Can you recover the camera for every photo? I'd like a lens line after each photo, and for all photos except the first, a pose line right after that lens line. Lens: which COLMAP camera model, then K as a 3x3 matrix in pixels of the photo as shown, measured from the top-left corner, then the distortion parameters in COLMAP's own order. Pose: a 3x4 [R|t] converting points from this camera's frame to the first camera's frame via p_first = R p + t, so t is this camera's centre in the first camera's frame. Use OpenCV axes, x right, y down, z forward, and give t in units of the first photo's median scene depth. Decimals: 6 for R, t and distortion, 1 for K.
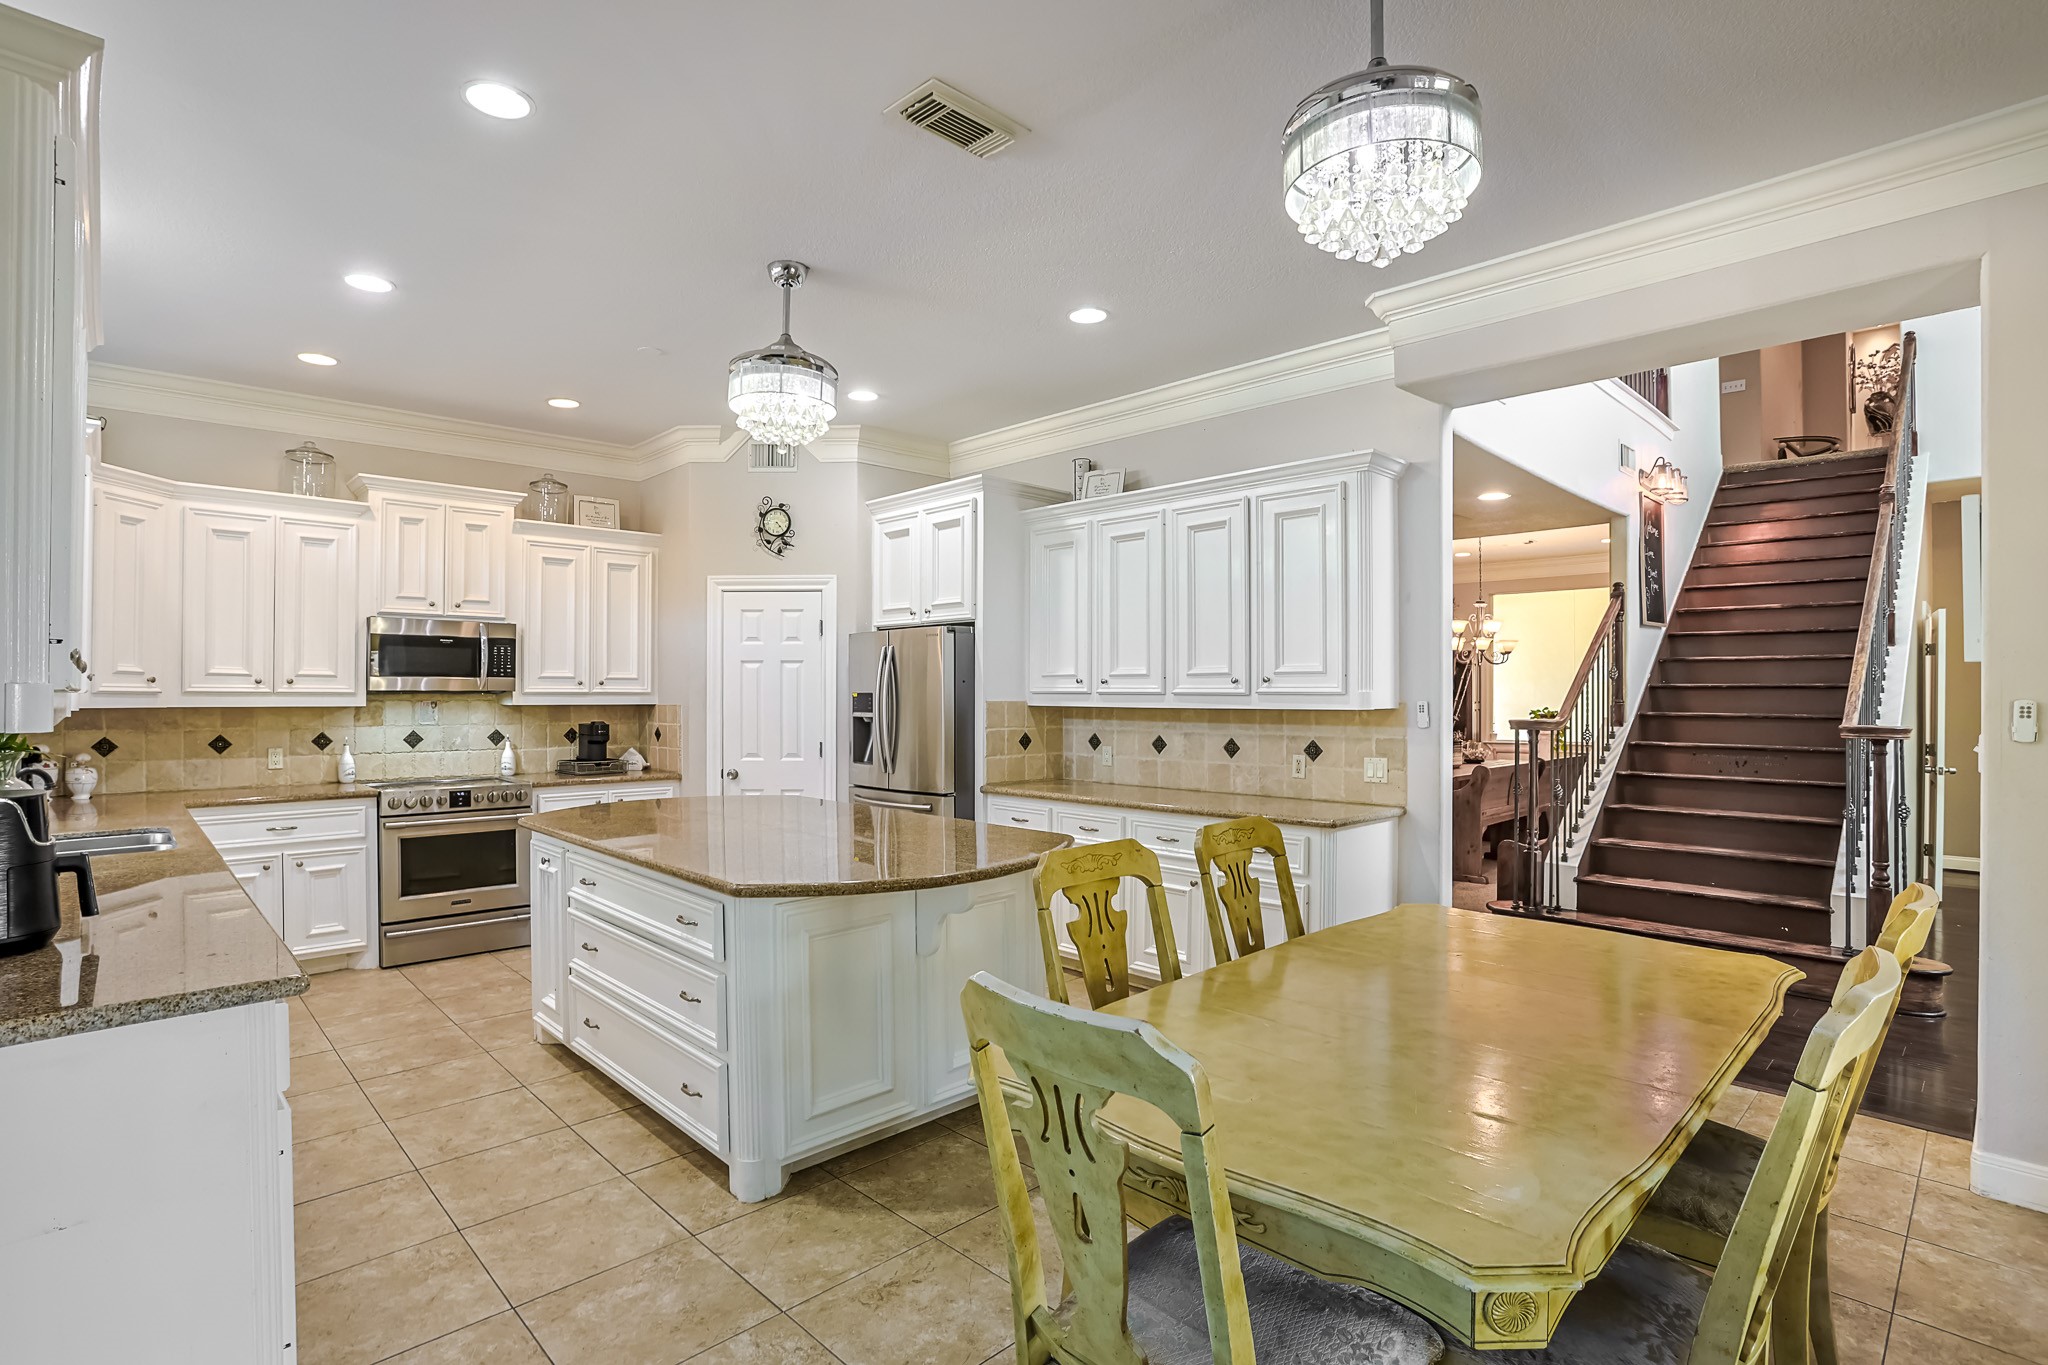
lens RADIAL K [[1018.8, 0, 1021.9], [0, 1018.8, 691.6], [0, 0, 1]] dist [-0.031429, 0.001164]
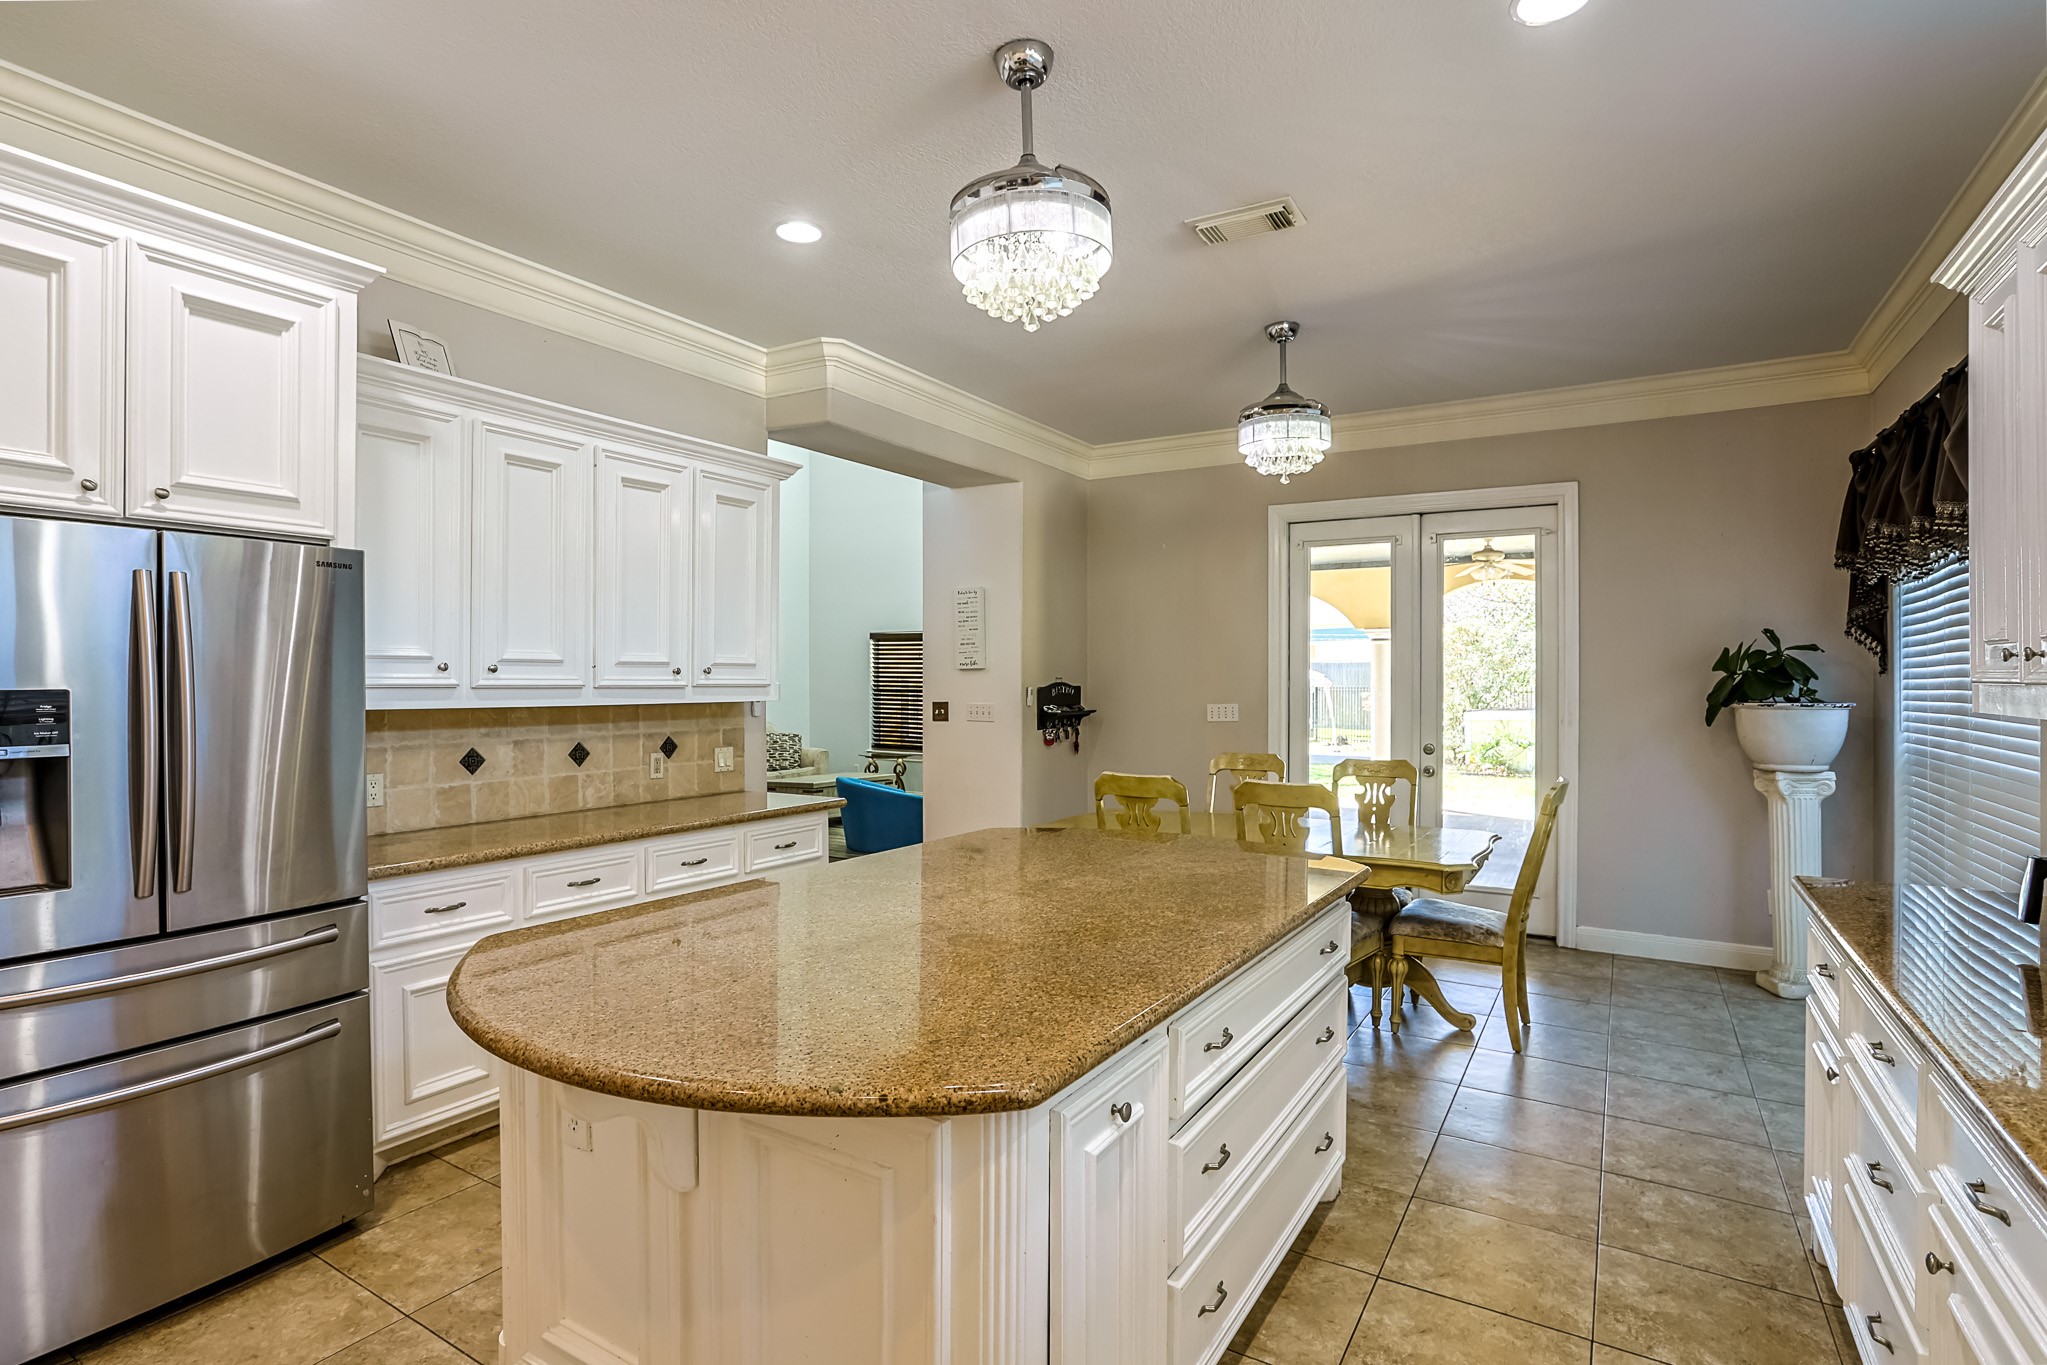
lens RADIAL K [[951.9, 0, 1020.4], [0, 951.9, 688.8], [0, 0, 1]] dist [-0.045278, 0.000097]
pose [[-0.229098, -0.000451, 0.973403, -0.674442], [0.005886, 0.999981, 0.001849, 0.004451], [-0.973386, 0.006153, -0.229091, 0.926966]]
